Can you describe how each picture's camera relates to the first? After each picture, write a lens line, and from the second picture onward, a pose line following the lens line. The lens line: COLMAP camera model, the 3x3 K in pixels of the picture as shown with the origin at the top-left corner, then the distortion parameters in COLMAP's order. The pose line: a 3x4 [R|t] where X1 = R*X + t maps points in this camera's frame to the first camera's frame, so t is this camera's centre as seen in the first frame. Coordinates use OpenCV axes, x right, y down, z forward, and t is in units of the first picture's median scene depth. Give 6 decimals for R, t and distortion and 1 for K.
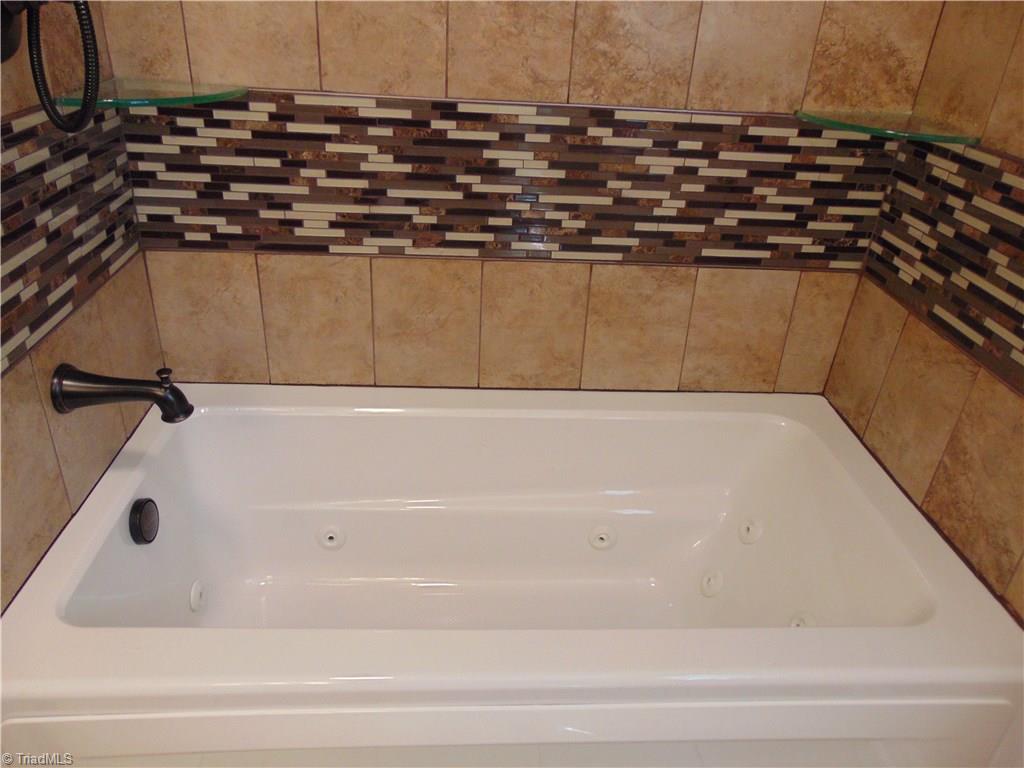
lens RADIAL K [[758.5, 0, 509.7], [0, 758.5, 380.9], [0, 0, 1]] dist [-0.032257, 0.062348]
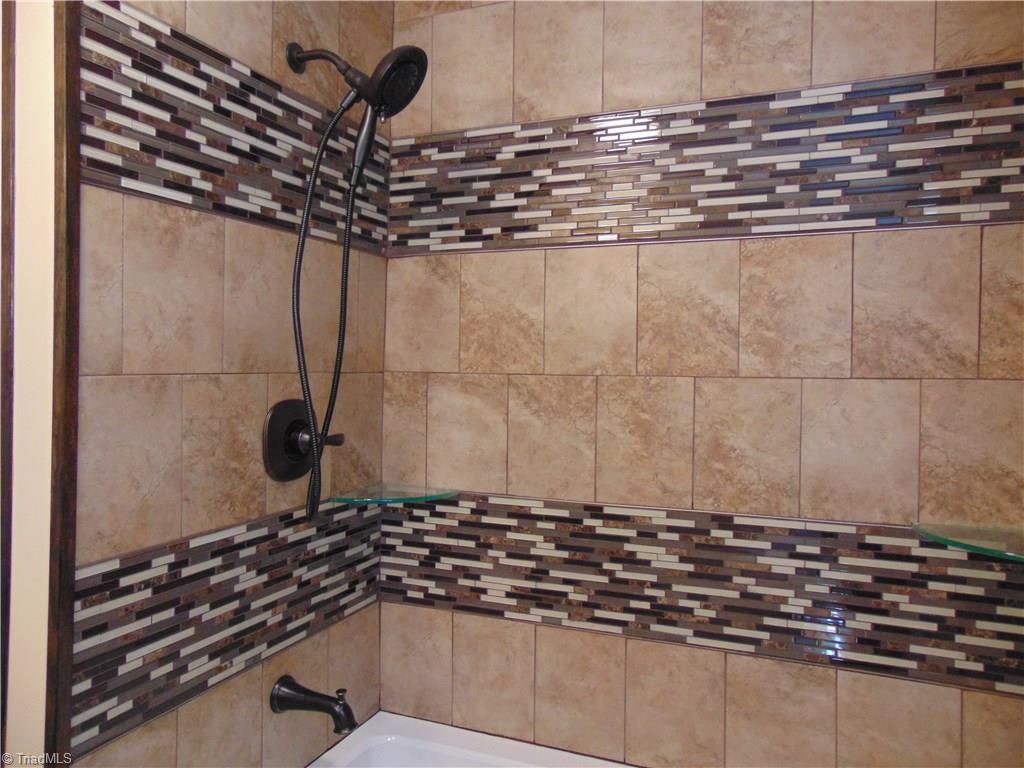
lens RADIAL K [[758.5, 0, 519.0], [0, 758.5, 383.7], [0, 0, 1]] dist [-0.032257, 0.062348]
pose [[0.891909, -0.039095, -0.450522, 0.369963], [-0.175771, 0.887948, -0.425032, 0.014416], [0.416656, 0.458279, 0.785098, -0.145875]]
